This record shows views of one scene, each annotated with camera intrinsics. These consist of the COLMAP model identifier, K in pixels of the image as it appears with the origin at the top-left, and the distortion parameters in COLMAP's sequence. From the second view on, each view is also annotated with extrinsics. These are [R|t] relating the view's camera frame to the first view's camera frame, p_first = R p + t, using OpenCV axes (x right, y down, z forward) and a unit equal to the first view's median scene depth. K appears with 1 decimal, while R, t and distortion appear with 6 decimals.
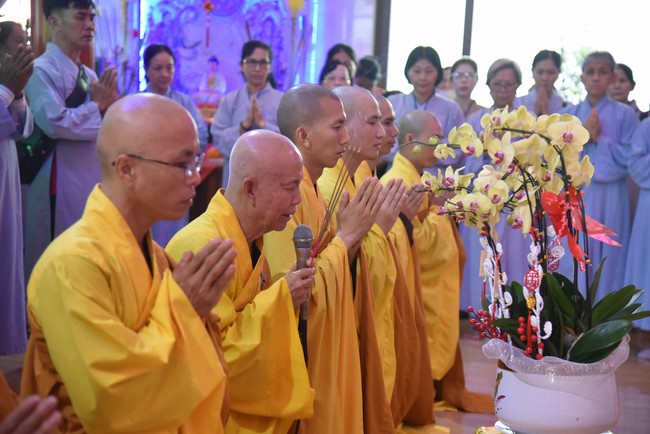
lens RADIAL K [[1475.4, 0, 337.7], [0, 1475.4, 225.2], [0, 0, 1]] dist [0.709900, 0.206661]
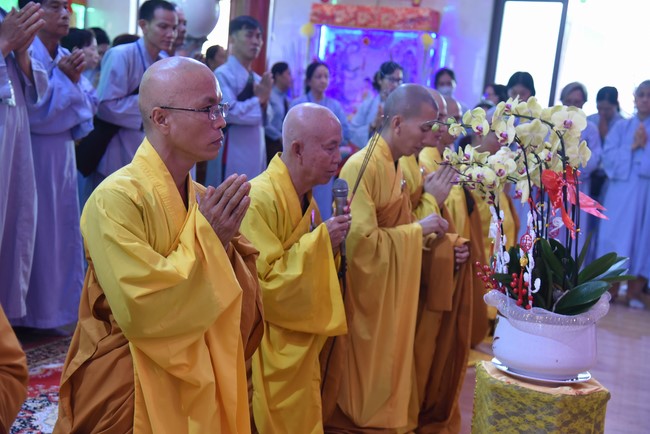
lens RADIAL K [[986.1, 0, 325.0], [0, 986.1, 217.0], [0, 0, 1]] dist [0.512052, -1.243511]
pose [[0.985071, 0.069336, -0.157567, 0.095458], [-0.067440, 0.997572, 0.017353, 0.013098], [0.158387, -0.006468, 0.987356, 0.184017]]
